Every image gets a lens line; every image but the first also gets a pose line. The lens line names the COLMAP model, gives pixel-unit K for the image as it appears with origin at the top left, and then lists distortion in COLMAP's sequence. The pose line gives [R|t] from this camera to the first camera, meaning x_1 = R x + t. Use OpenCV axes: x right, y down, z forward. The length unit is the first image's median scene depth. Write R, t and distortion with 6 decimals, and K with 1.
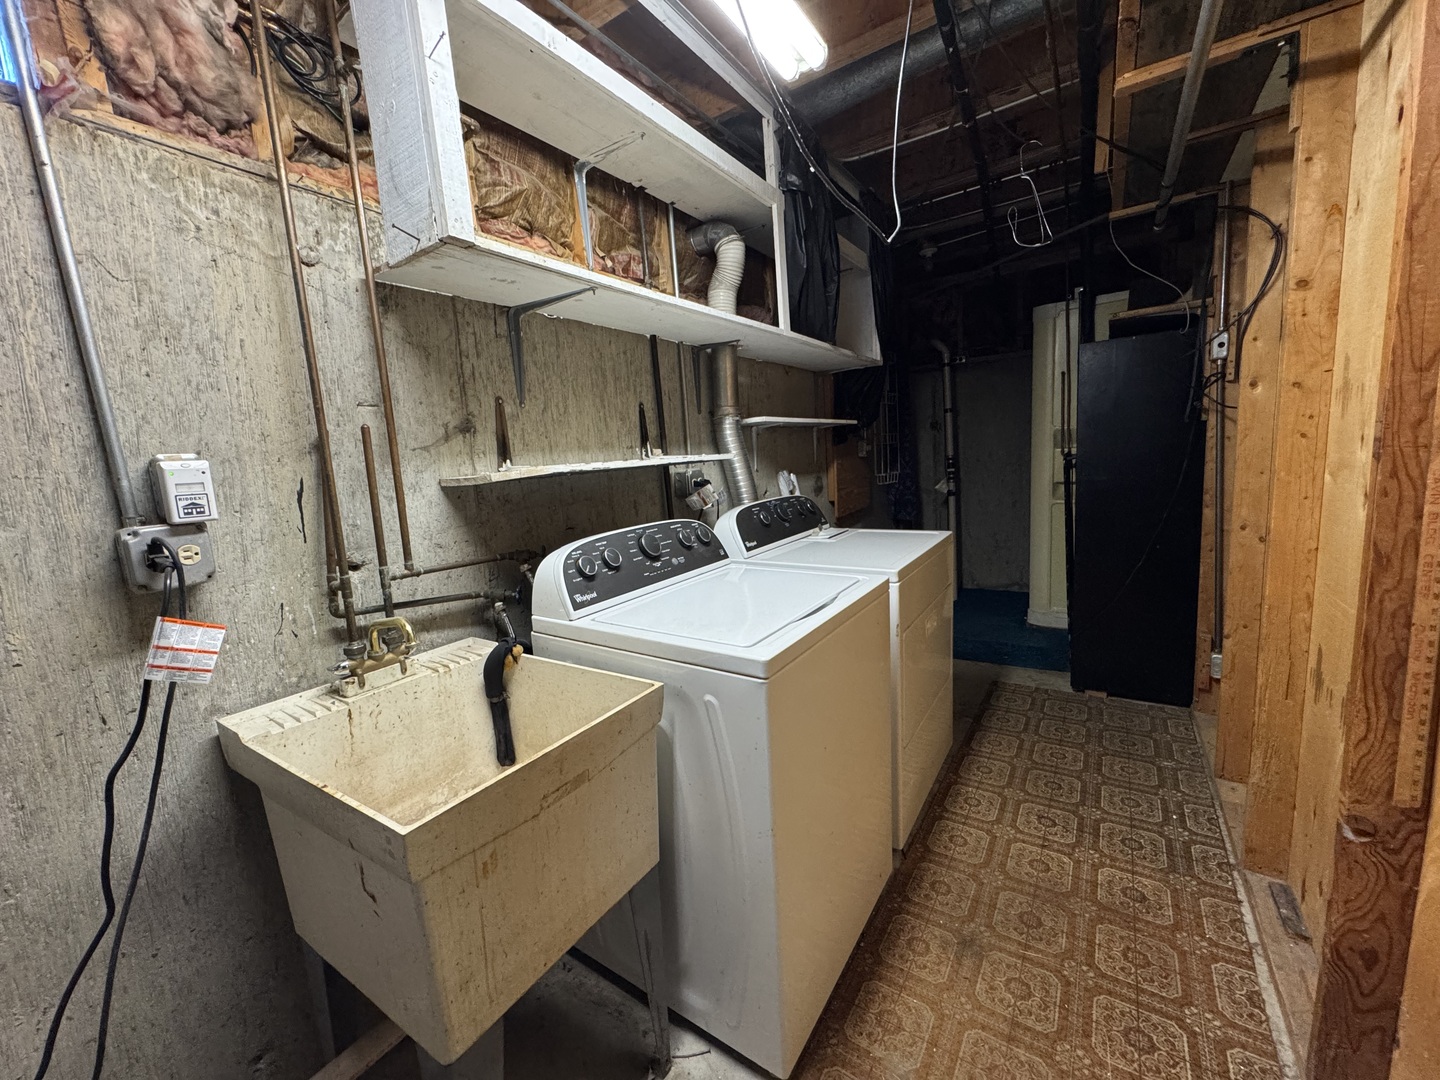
lens RADIAL K [[572.8, 0, 717.8], [0, 572.8, 538.3], [0, 0, 1]] dist [-0.004668, -0.000404]
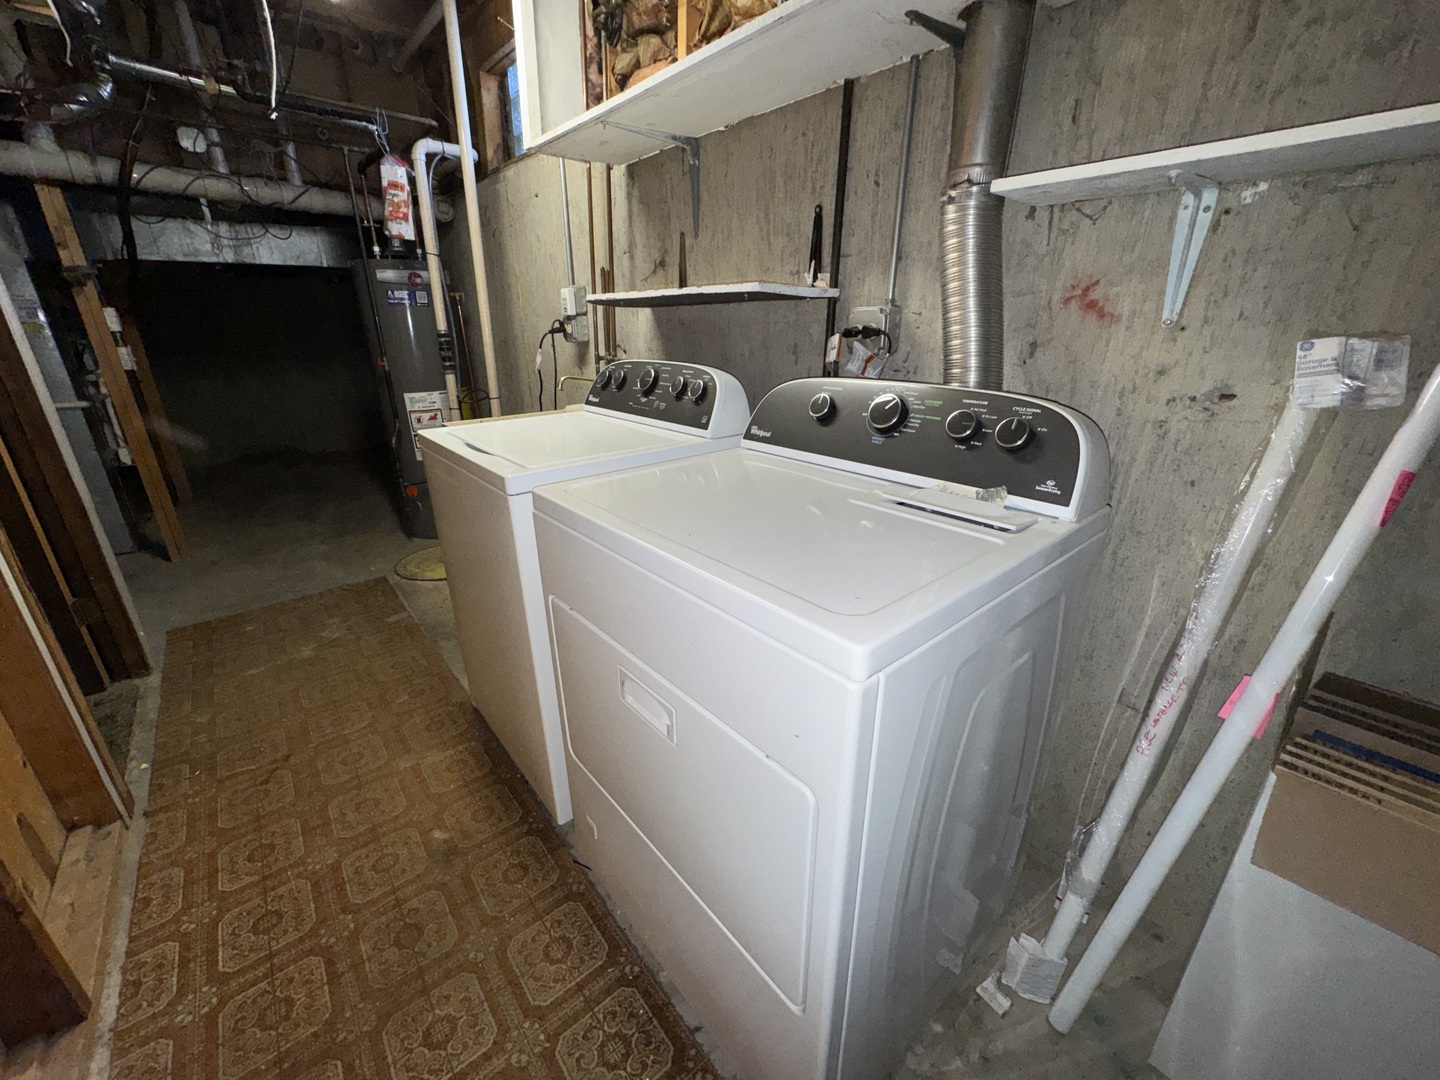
lens RADIAL K [[572.8, 0, 720.0], [0, 572.8, 538.0], [0, 0, 1]] dist [-0.004668, -0.000404]
pose [[-0.277632, 0.402666, -0.872227, 0.804513], [-0.116937, 0.887005, 0.446709, -0.198167], [0.953544, 0.226016, -0.199175, 1.297494]]
